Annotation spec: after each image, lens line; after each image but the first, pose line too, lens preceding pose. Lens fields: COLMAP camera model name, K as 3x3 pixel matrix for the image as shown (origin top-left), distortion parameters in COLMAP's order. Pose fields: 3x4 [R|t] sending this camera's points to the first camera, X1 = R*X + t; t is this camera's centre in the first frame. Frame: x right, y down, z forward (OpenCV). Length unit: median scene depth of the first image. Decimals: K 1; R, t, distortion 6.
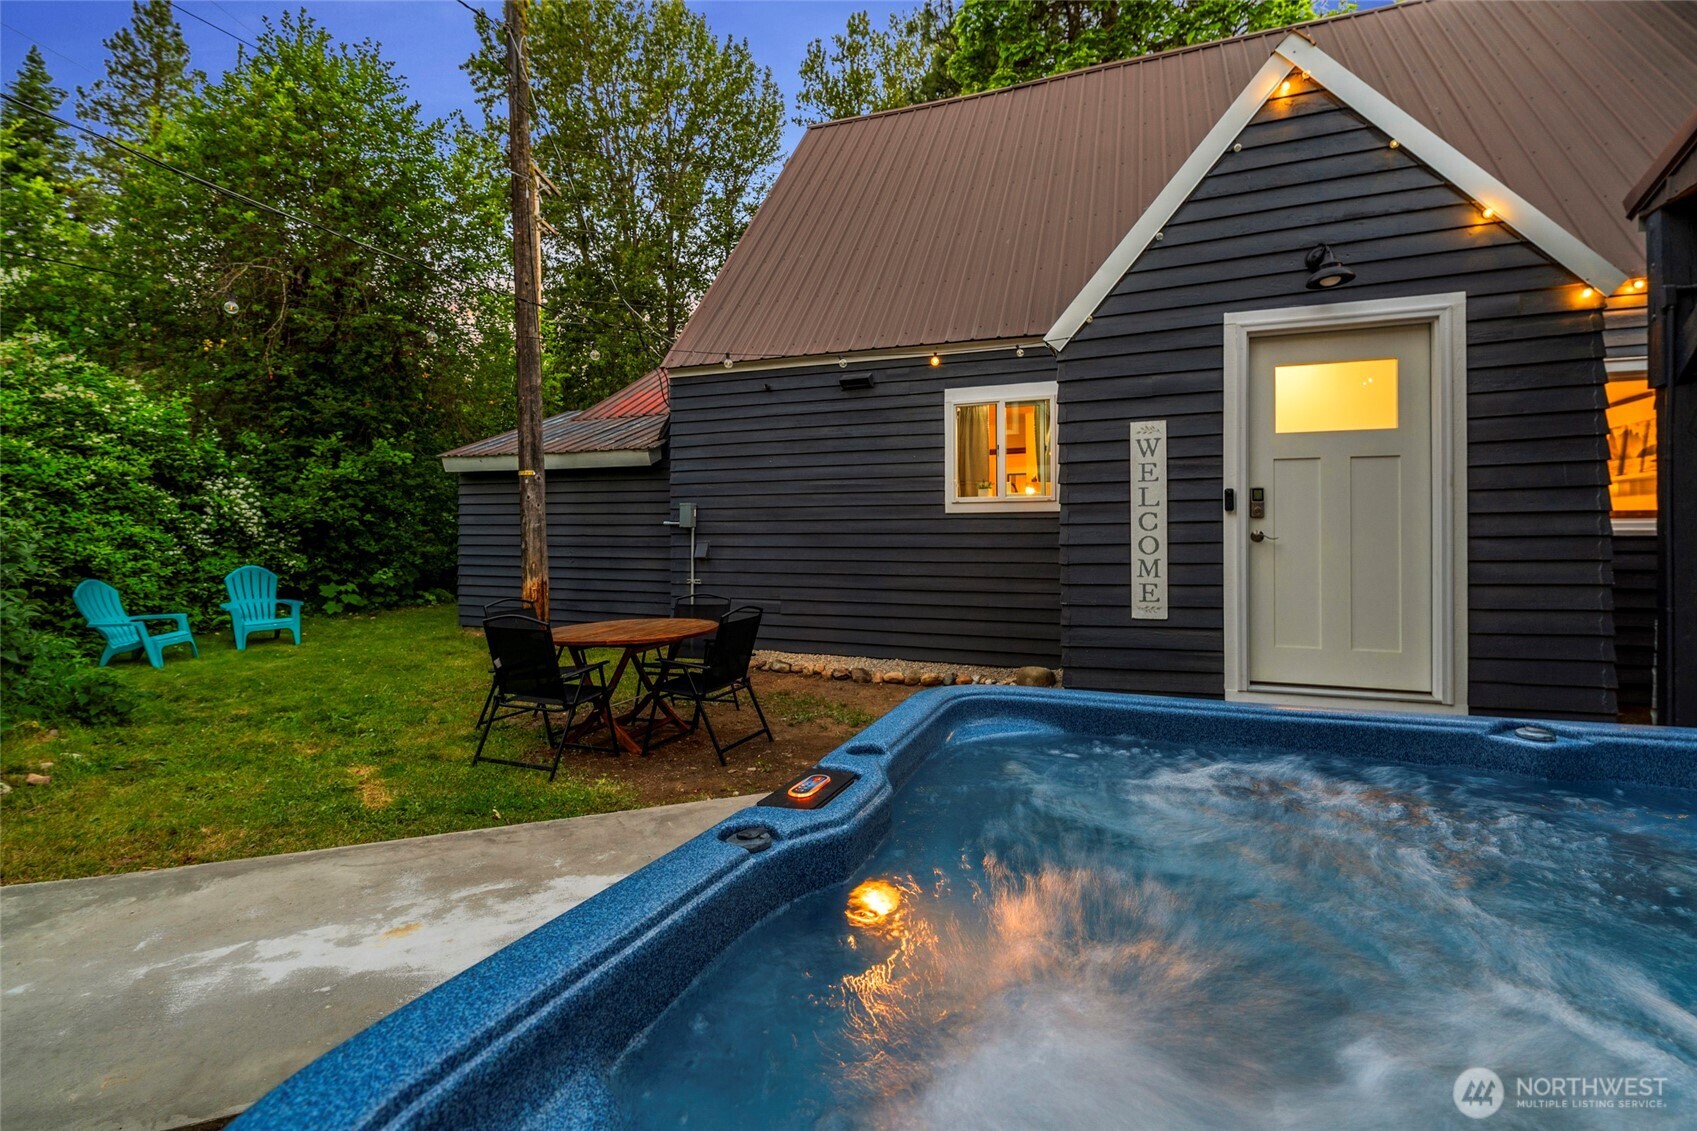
lens RADIAL K [[774.5, 0, 853.6], [0, 774.5, 533.3], [0, 0, 1]] dist [0.005629, -0.001188]
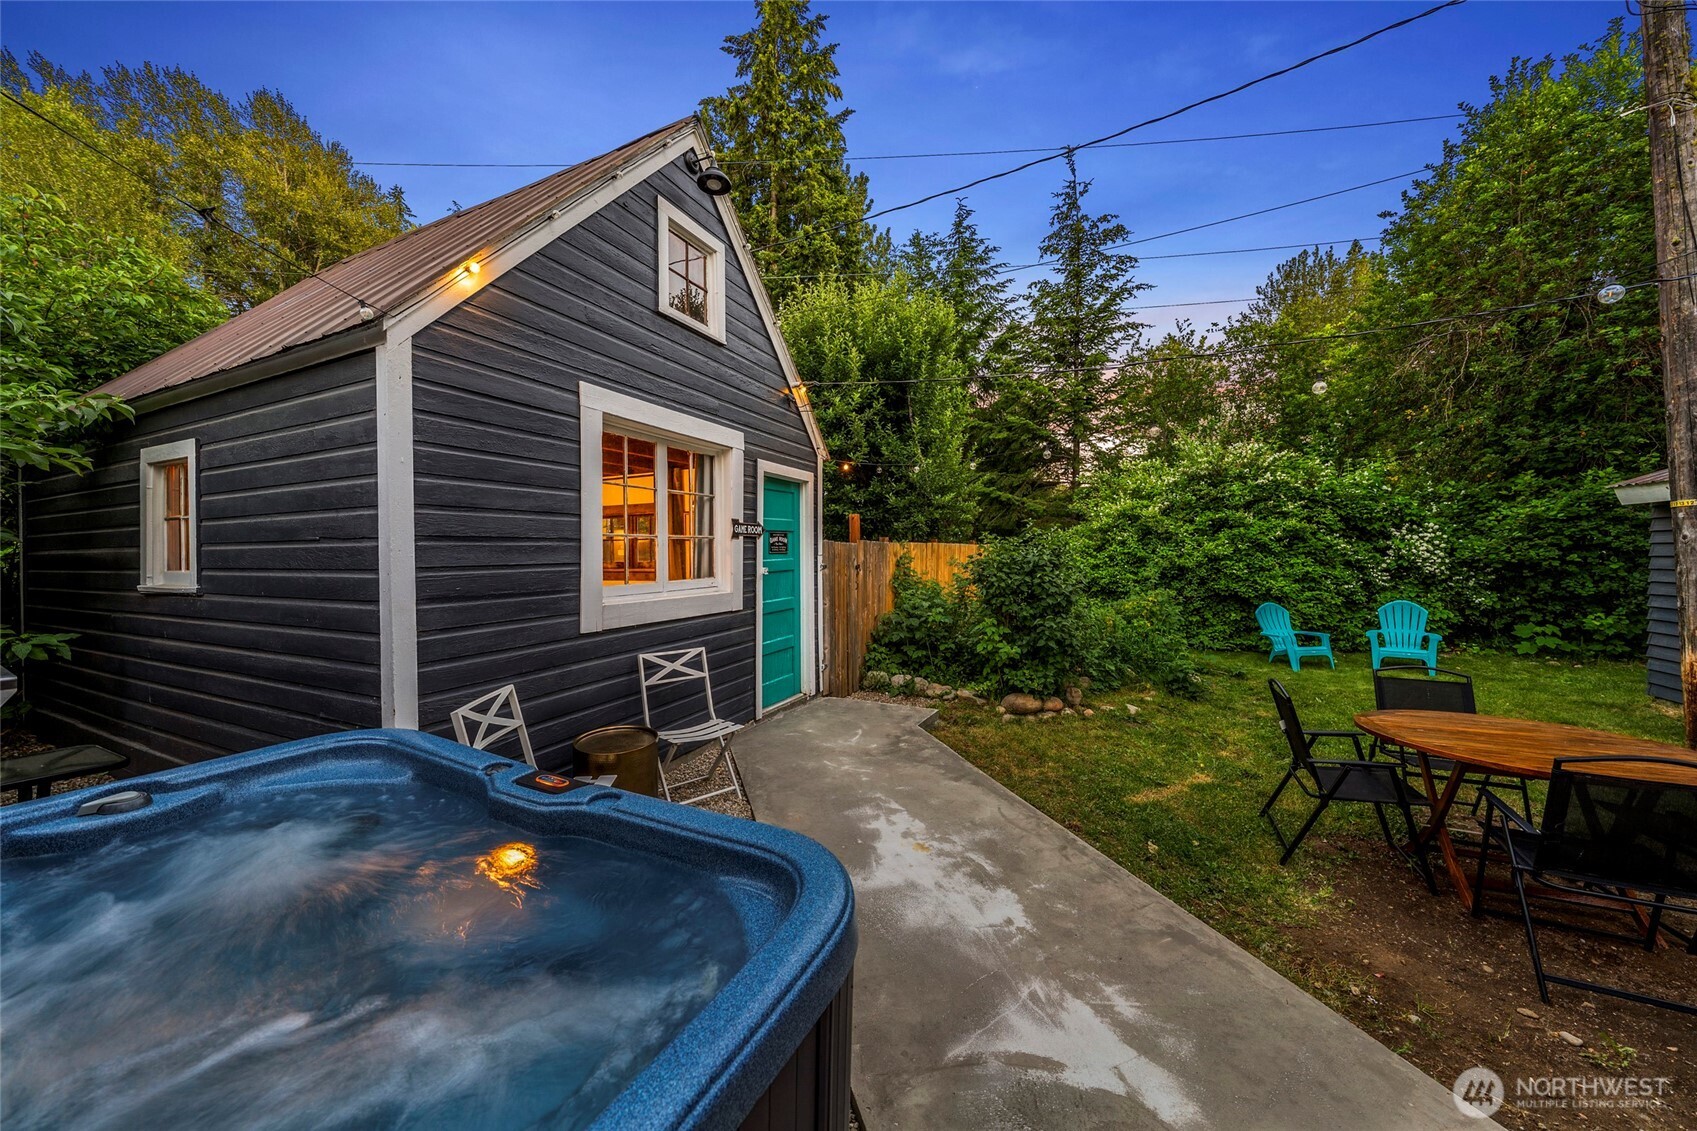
lens RADIAL K [[582.5, 0, 850.0], [0, 582.5, 561.1], [0, 0, 1]] dist [-0.001326, 0.000140]
pose [[-0.078874, 0.010456, -0.996830, 0.163651], [-0.002385, 0.999940, 0.010677, -0.025624], [0.996882, 0.003219, -0.078845, 0.241870]]
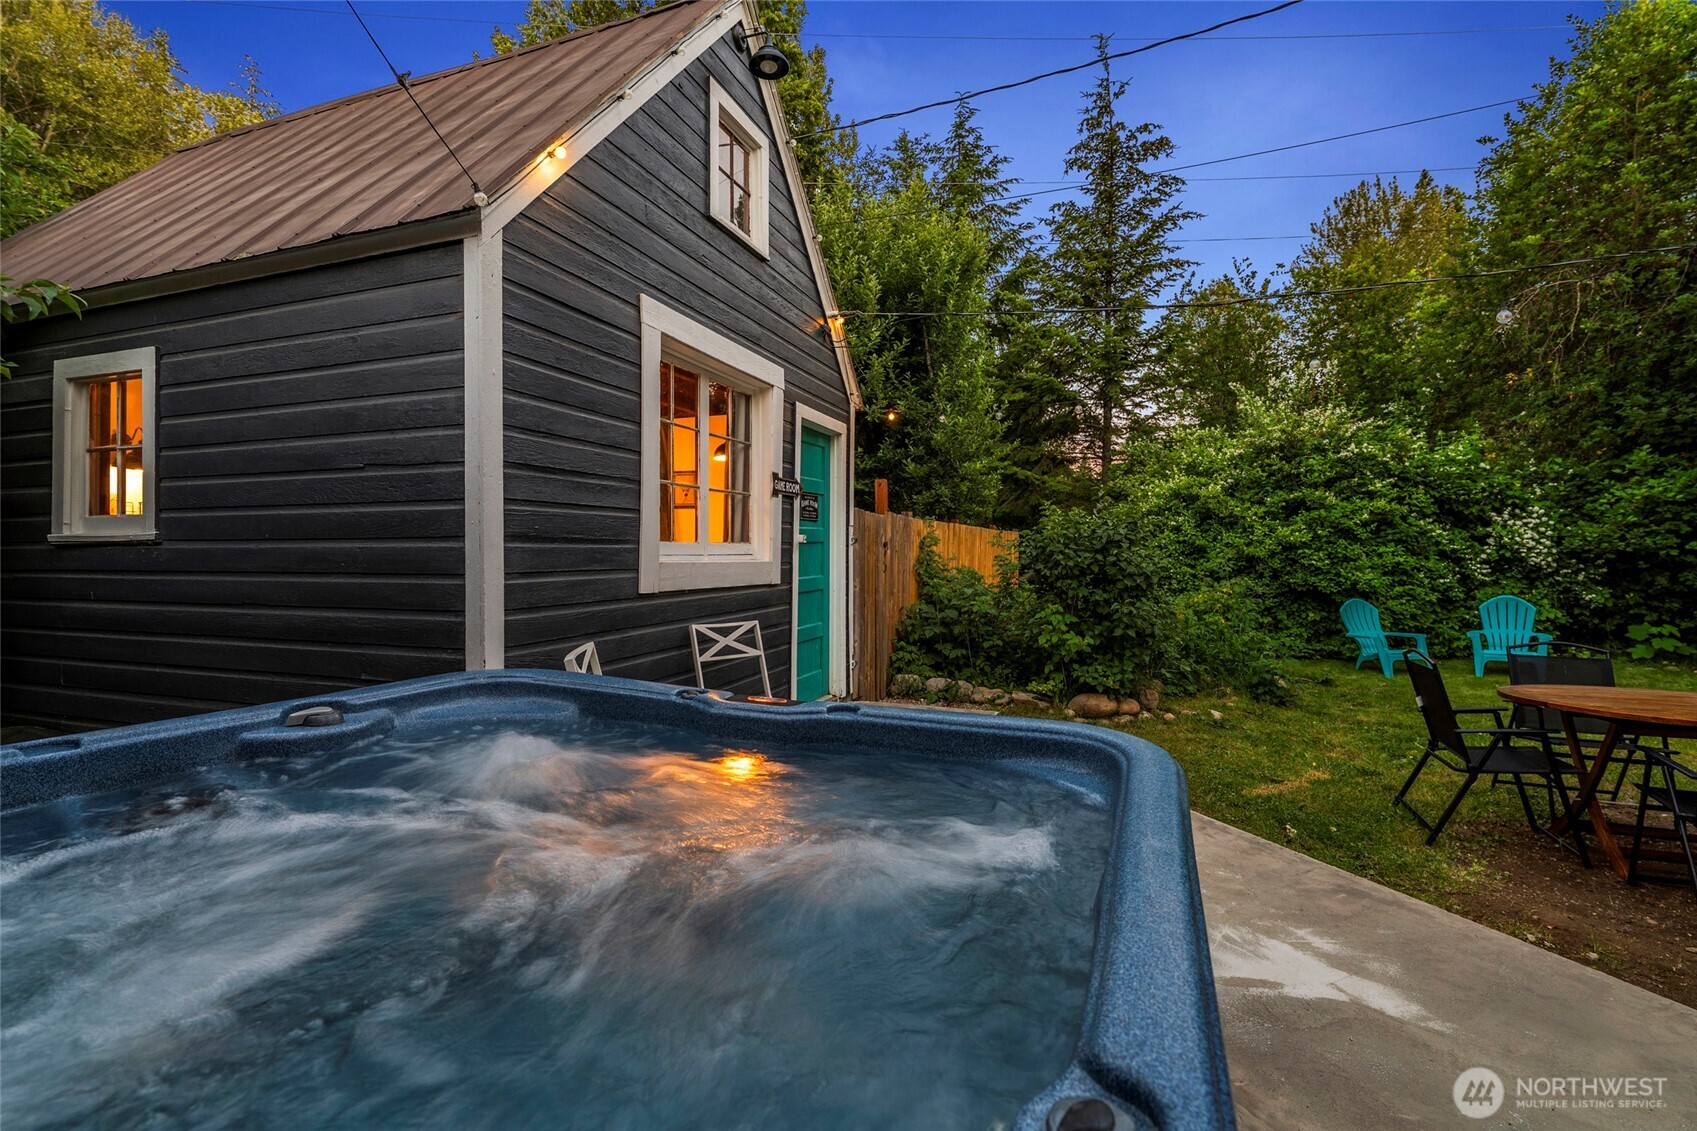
lens RADIAL K [[774.5, 0, 848.3], [0, 774.5, 562.5], [0, 0, 1]] dist [0.005629, -0.001188]
pose [[-0.000101, 0.005218, -0.999986, 0.218931], [-0.010641, 0.999930, 0.005219, 0.002836], [0.999943, 0.010642, -0.000045, 0.159320]]
